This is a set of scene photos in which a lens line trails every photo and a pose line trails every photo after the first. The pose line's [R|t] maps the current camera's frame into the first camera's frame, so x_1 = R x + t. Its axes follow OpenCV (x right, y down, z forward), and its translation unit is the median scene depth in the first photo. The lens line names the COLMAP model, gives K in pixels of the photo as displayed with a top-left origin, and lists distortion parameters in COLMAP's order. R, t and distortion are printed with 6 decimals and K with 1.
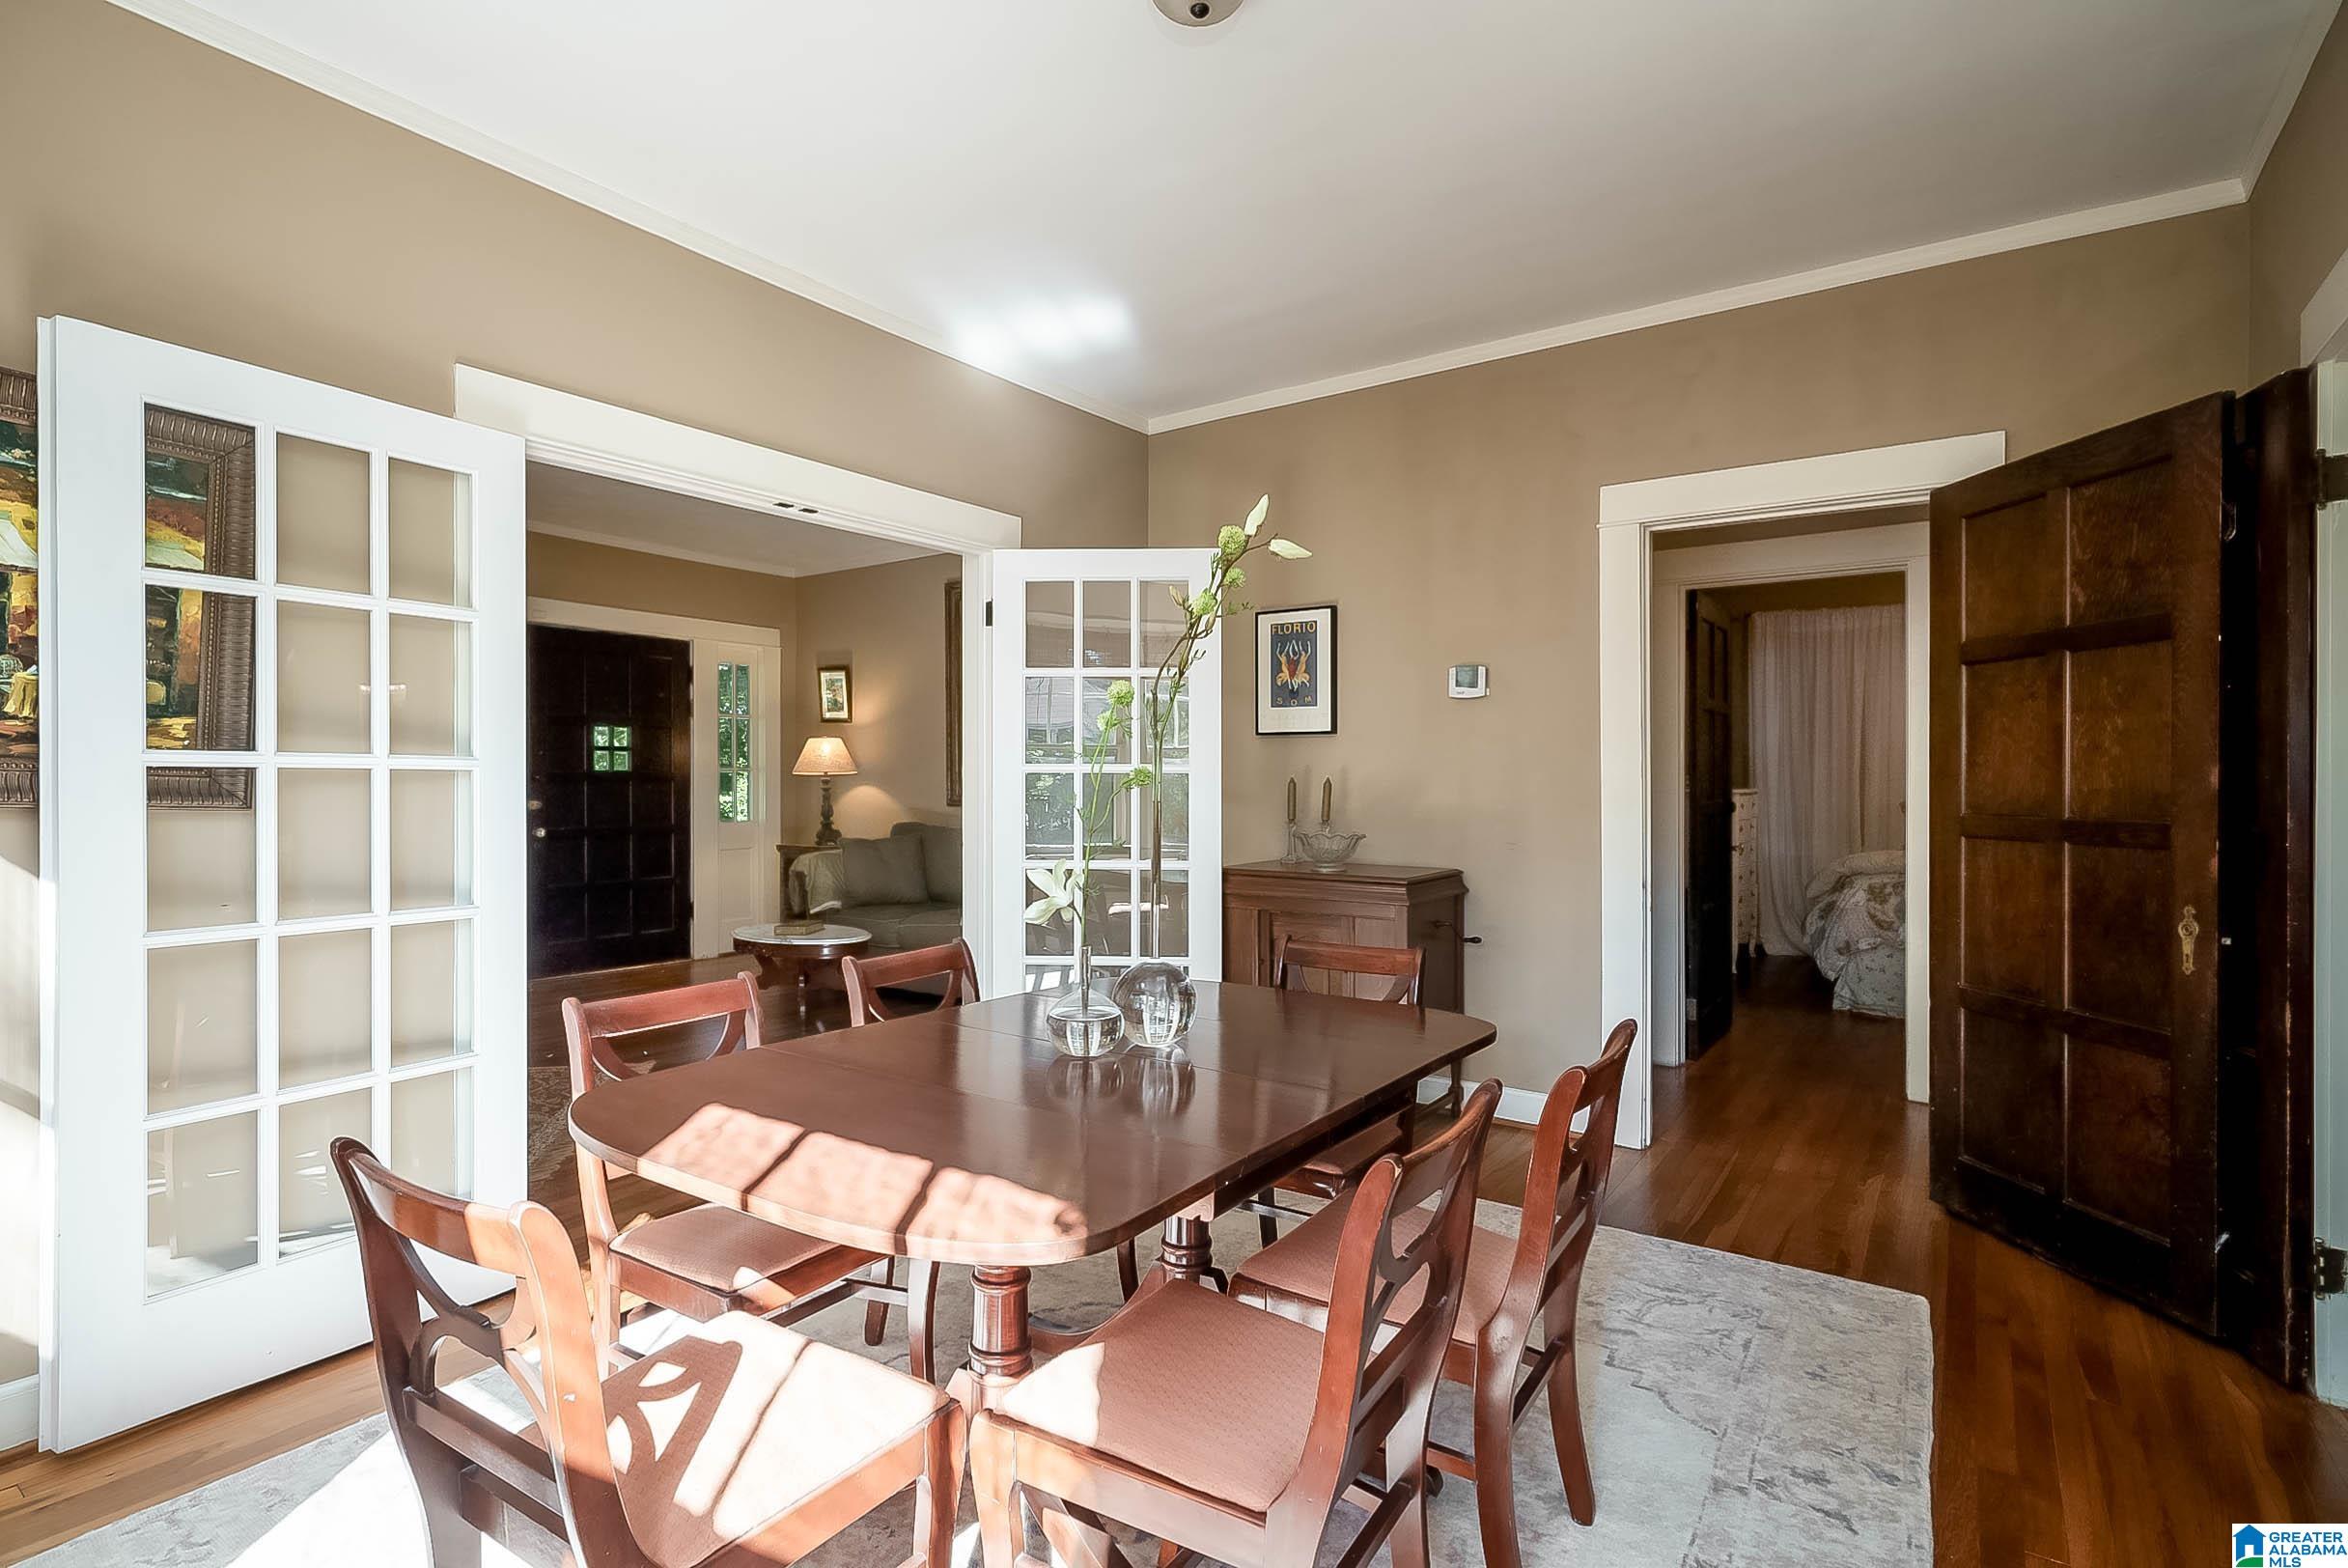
lens RADIAL K [[1135.9, 0, 1174.0], [0, 1135.9, 784.0], [0, 0, 1]] dist [0.000924, 0.000134]
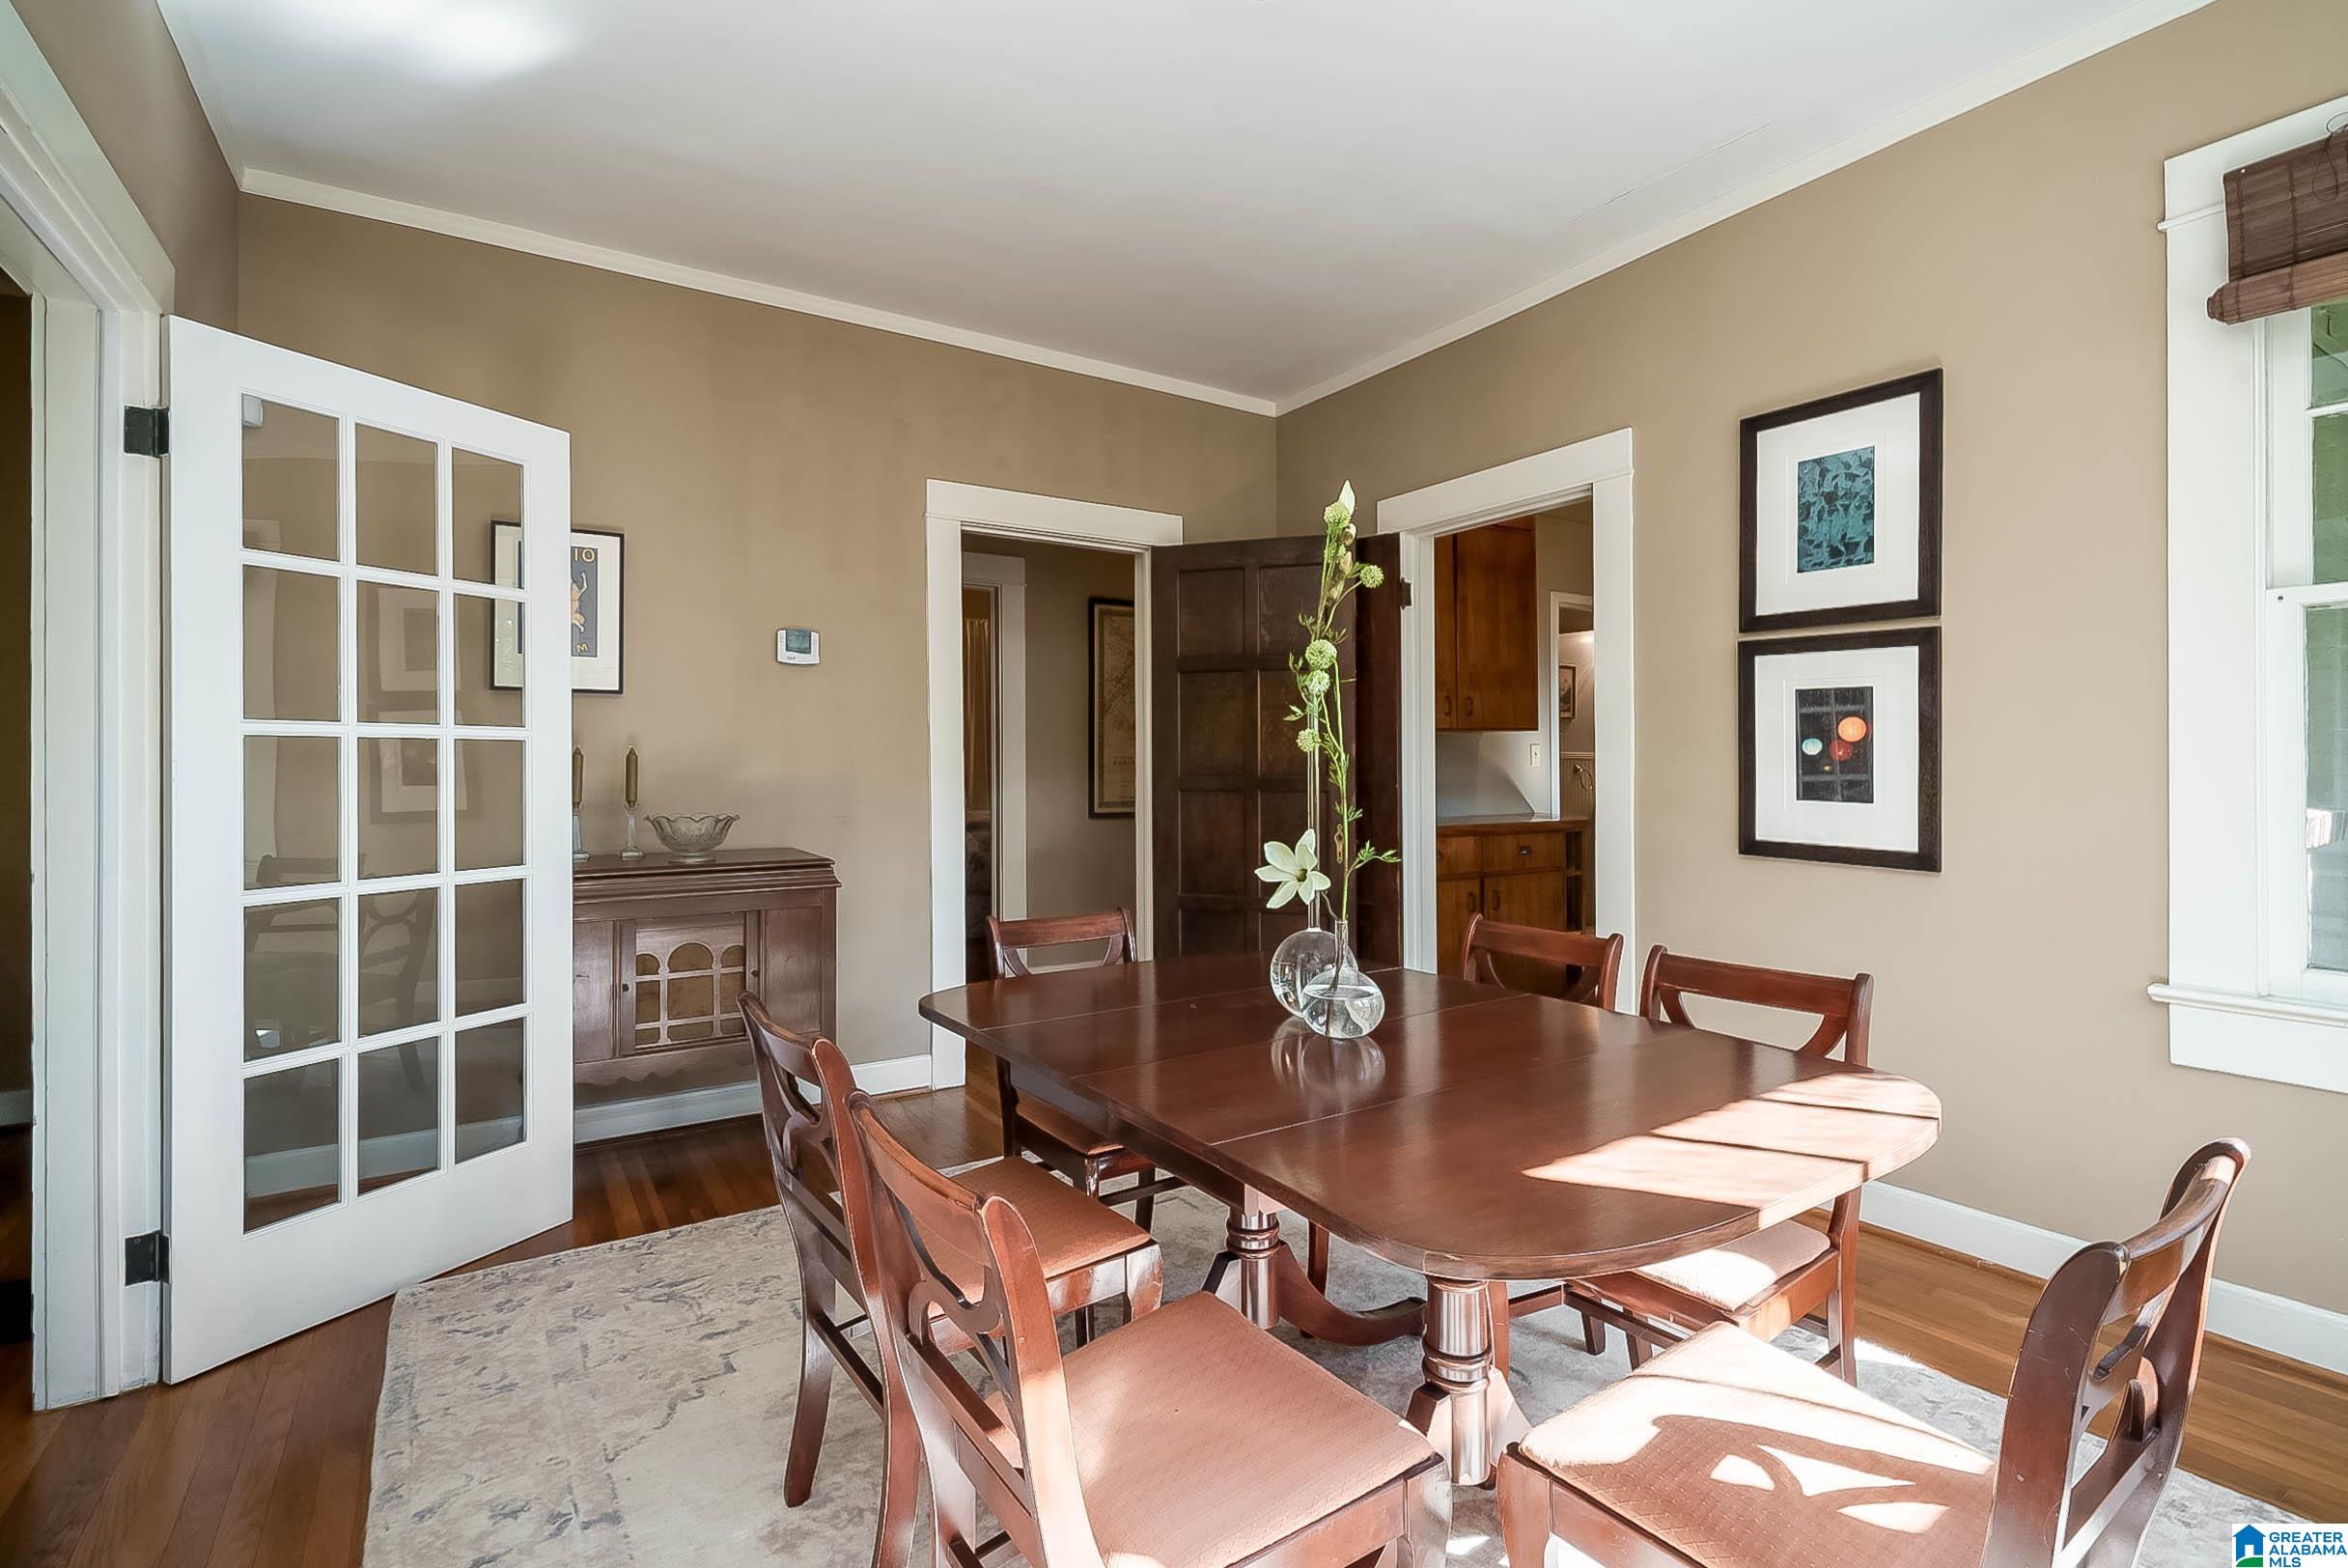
lens RADIAL K [[1086.9, 0, 1178.2], [0, 1086.9, 755.1], [0, 0, 1]] dist [-0.001281, 0.000194]
pose [[0.378279, 0.002548, 0.925688, -0.484507], [0.004890, 0.999977, -0.004750, 0.005132], [-0.925679, 0.006323, 0.378258, 0.396803]]
